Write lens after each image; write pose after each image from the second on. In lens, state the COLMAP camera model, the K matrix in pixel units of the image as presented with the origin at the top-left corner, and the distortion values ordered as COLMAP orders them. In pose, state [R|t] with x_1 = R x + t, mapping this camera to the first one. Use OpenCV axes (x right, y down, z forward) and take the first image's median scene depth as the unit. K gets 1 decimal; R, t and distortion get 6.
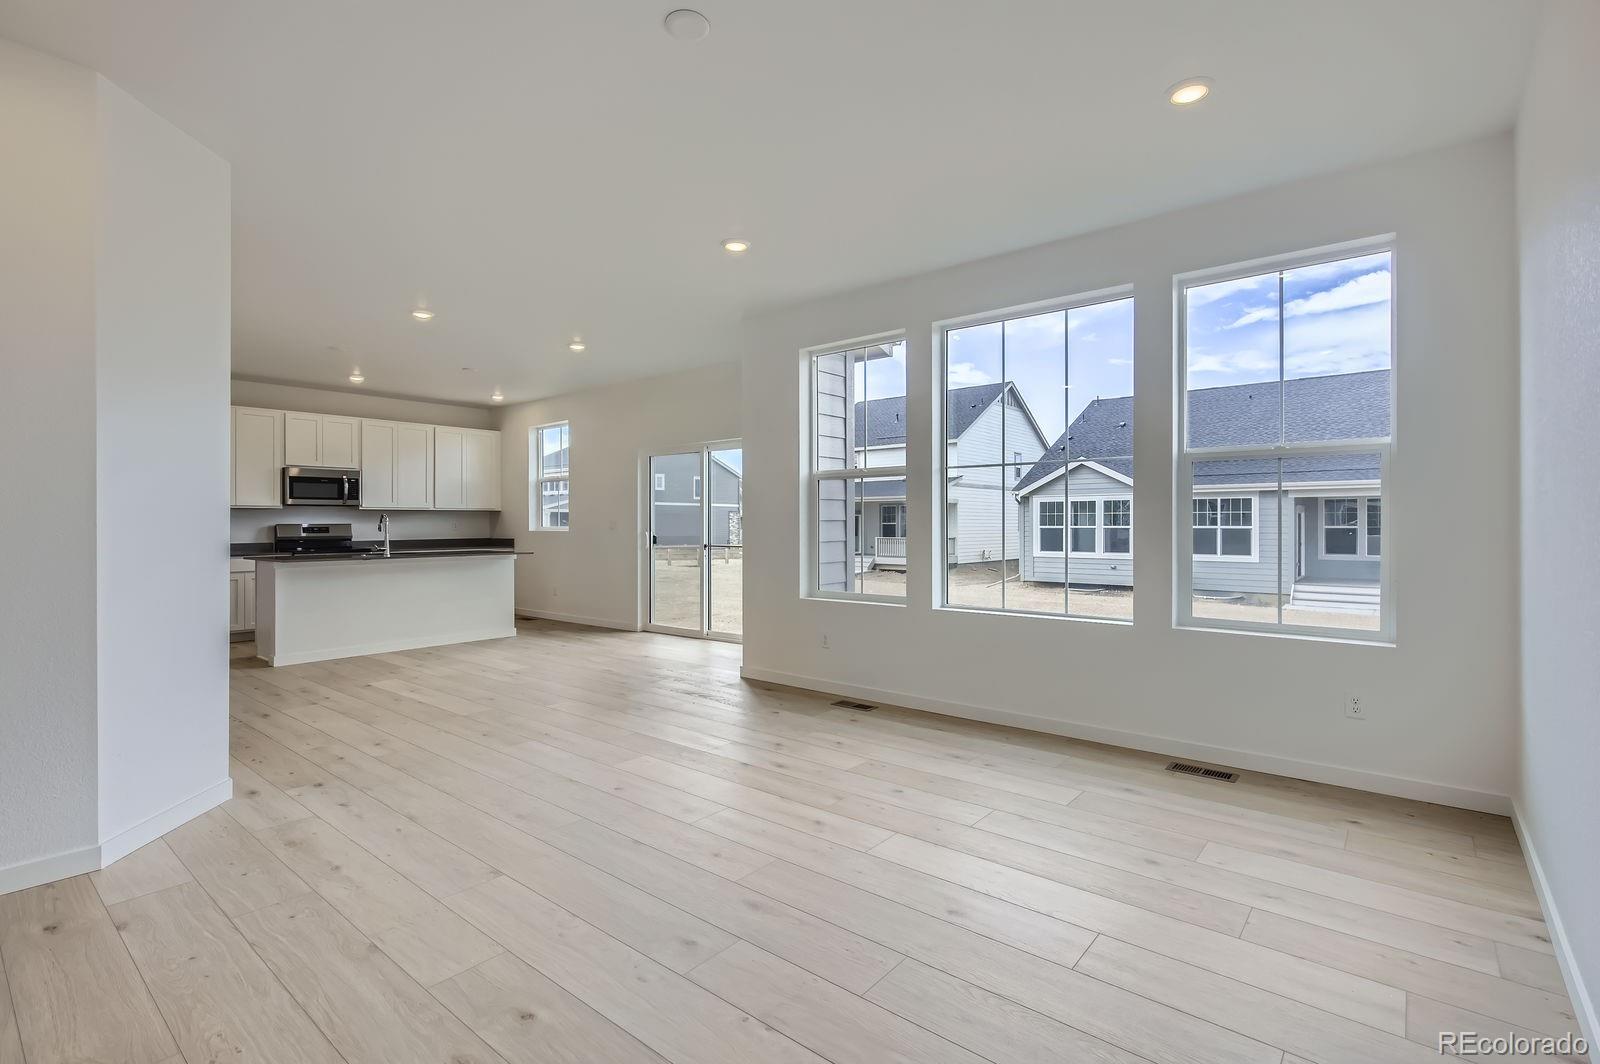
lens RADIAL K [[740.8, 0, 800.0], [0, 740.8, 532.0], [0, 0, 1]] dist [0.001504, 0.000081]
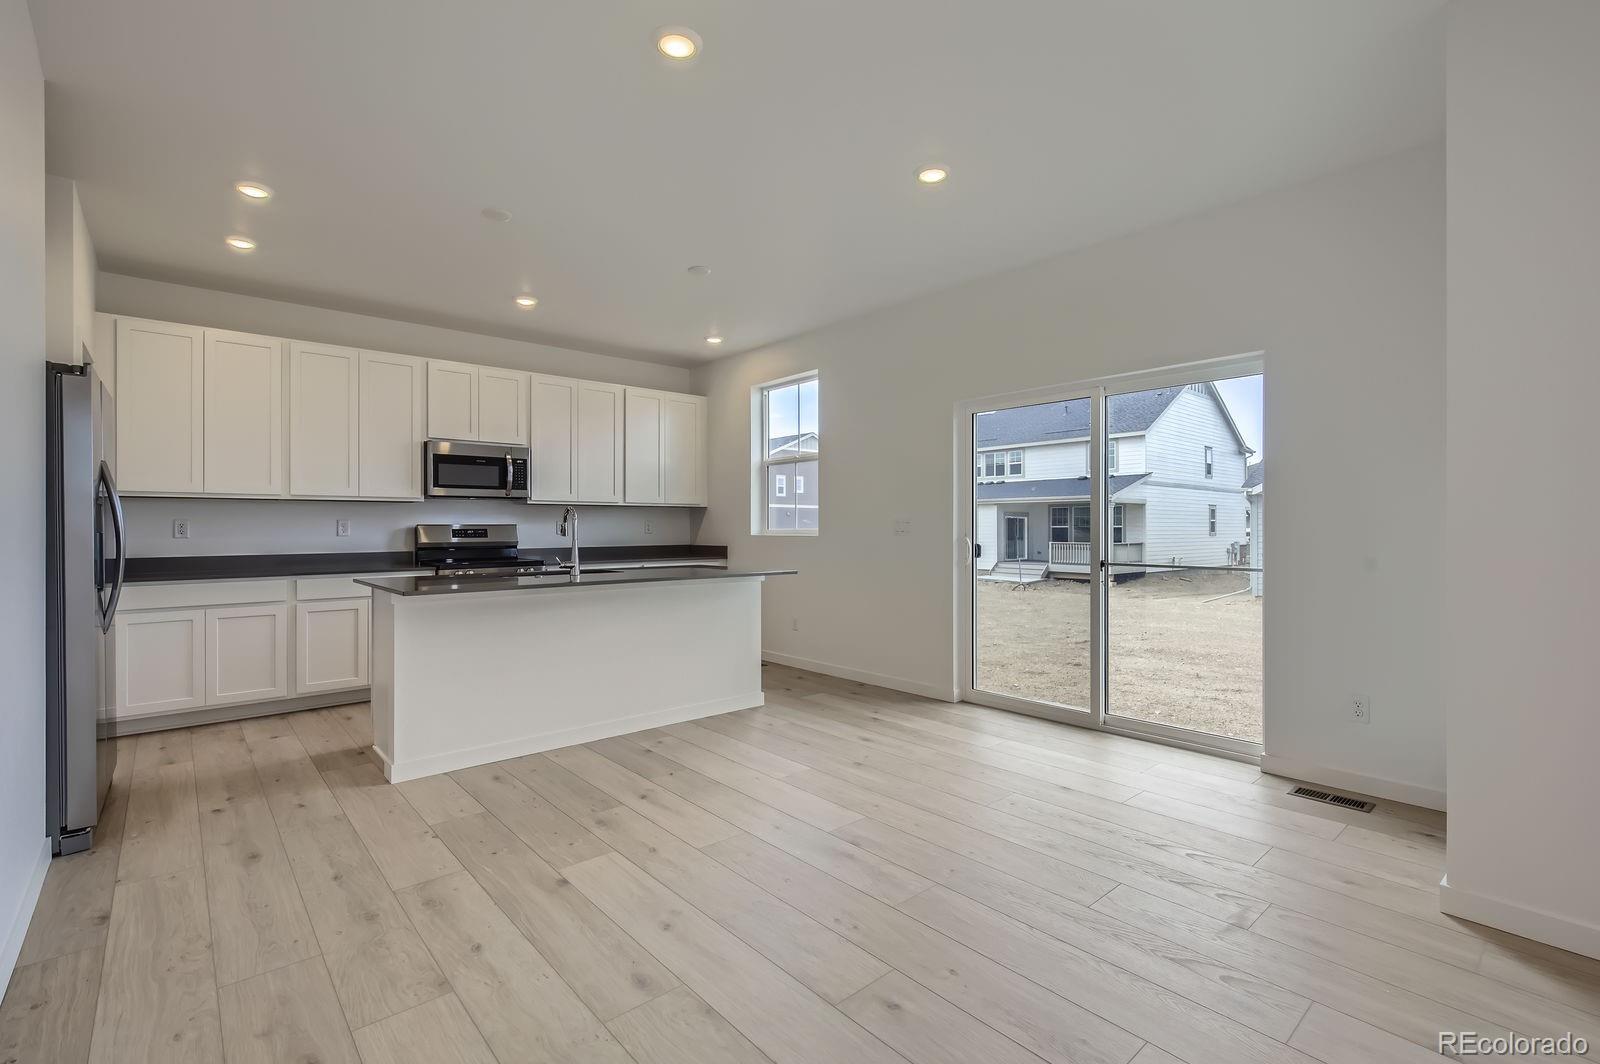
lens RADIAL K [[715.4, 0, 800.0], [0, 715.4, 532.0], [0, 0, 1]] dist [0.002684, -0.000108]
pose [[0.987649, 0.001291, -0.156679, -0.233673], [-0.002048, 0.999987, -0.004671, -0.001276], [0.156671, 0.004934, 0.987639, 0.372269]]
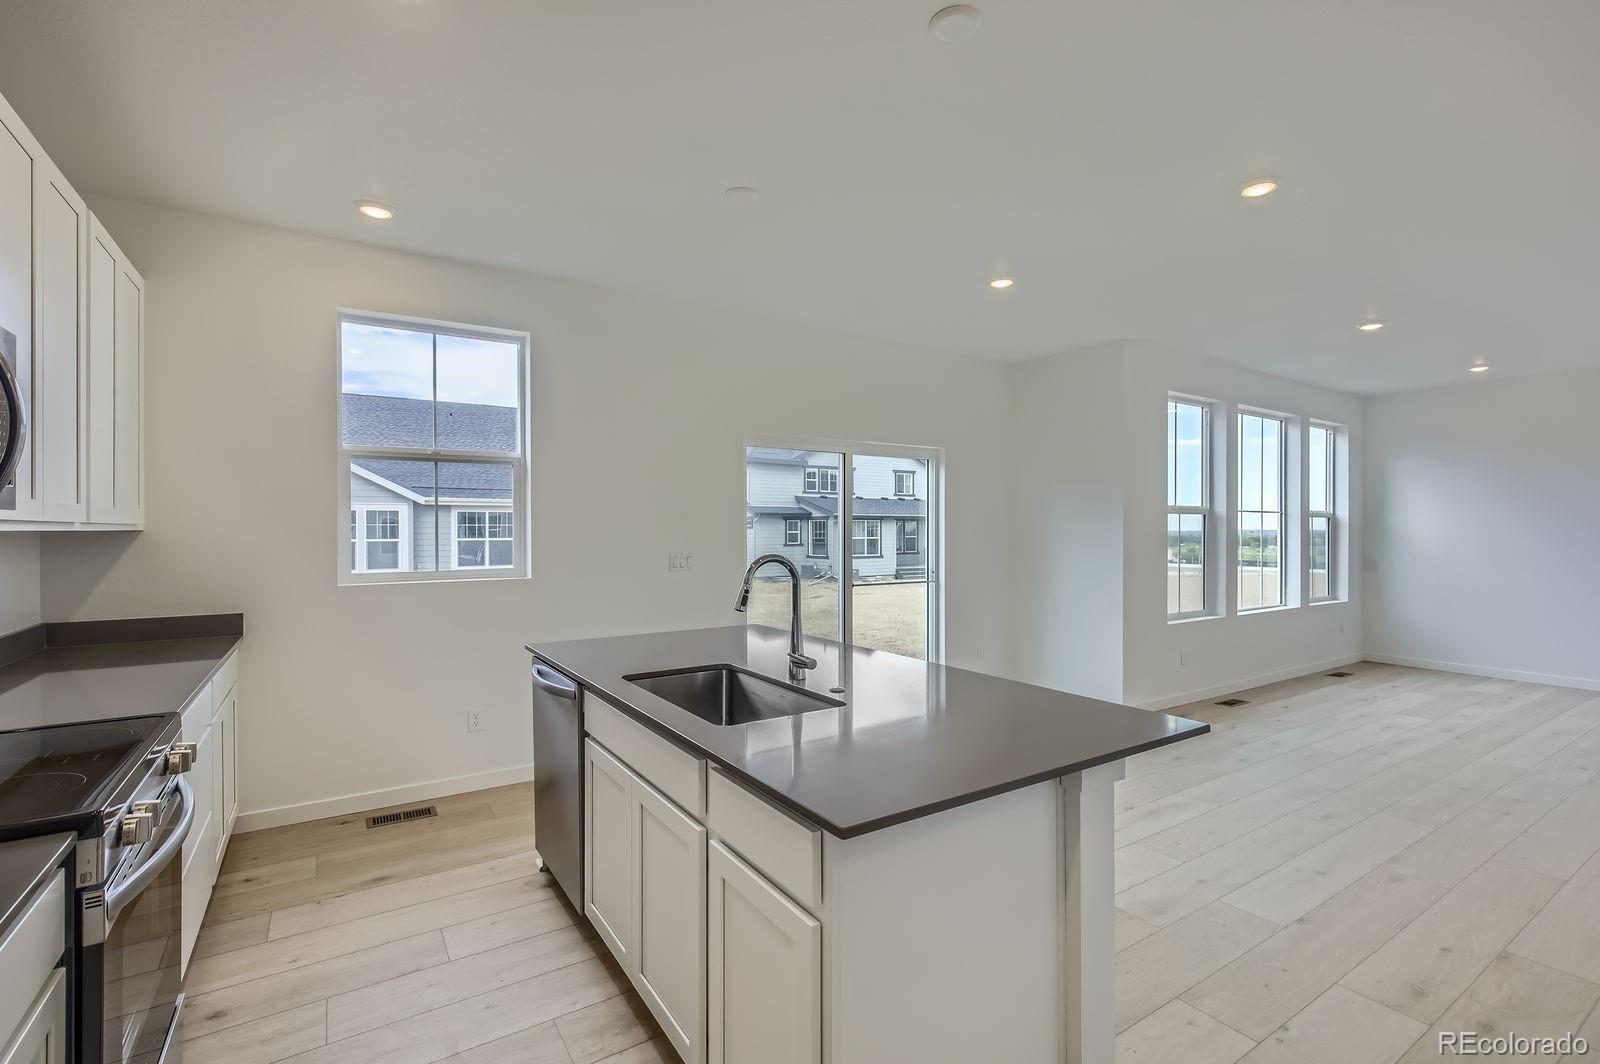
lens RADIAL K [[715.4, 0, 800.0], [0, 715.4, 532.0], [0, 0, 1]] dist [0.002684, -0.000108]
pose [[0.298849, -0.001252, 0.954300, -0.697509], [0.010680, 0.999941, -0.002032, -0.027791], [-0.954241, 0.010800, 0.298845, 0.729516]]
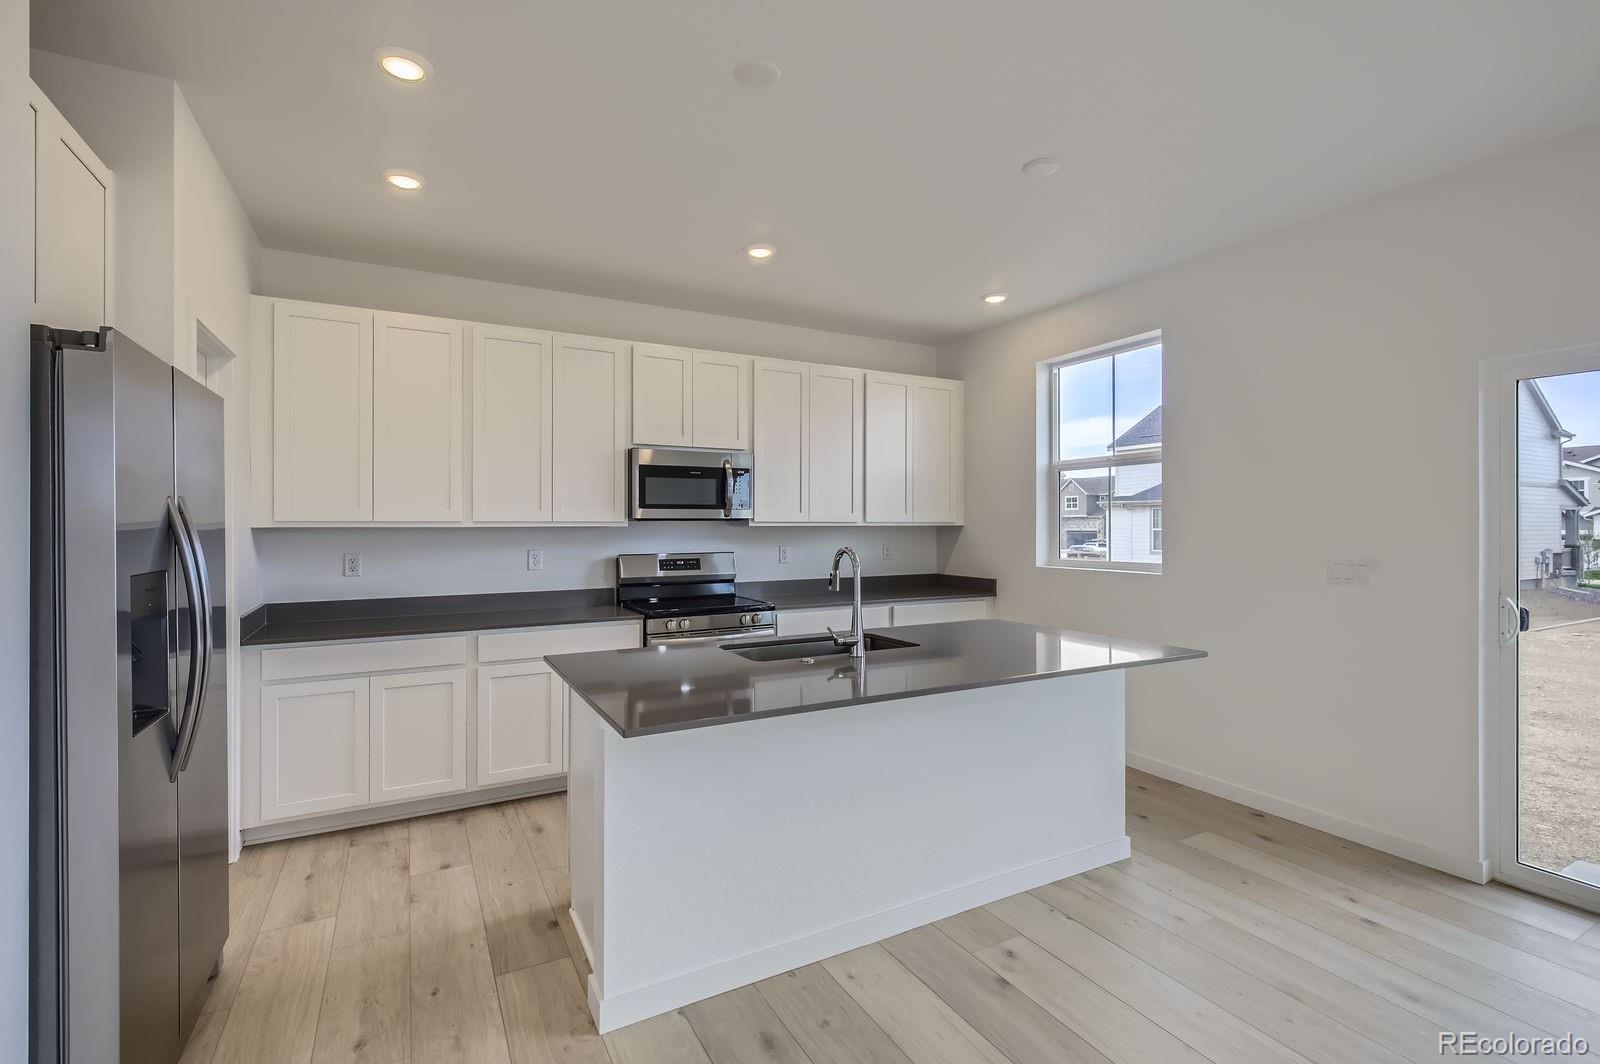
lens RADIAL K [[715.4, 0, 800.0], [0, 715.4, 532.0], [0, 0, 1]] dist [0.002684, -0.000108]
pose [[0.929576, 0.005640, -0.368588, -0.365089], [-0.006011, 0.999982, 0.000143, -0.026376], [0.368582, 0.002083, 0.929593, 0.526513]]
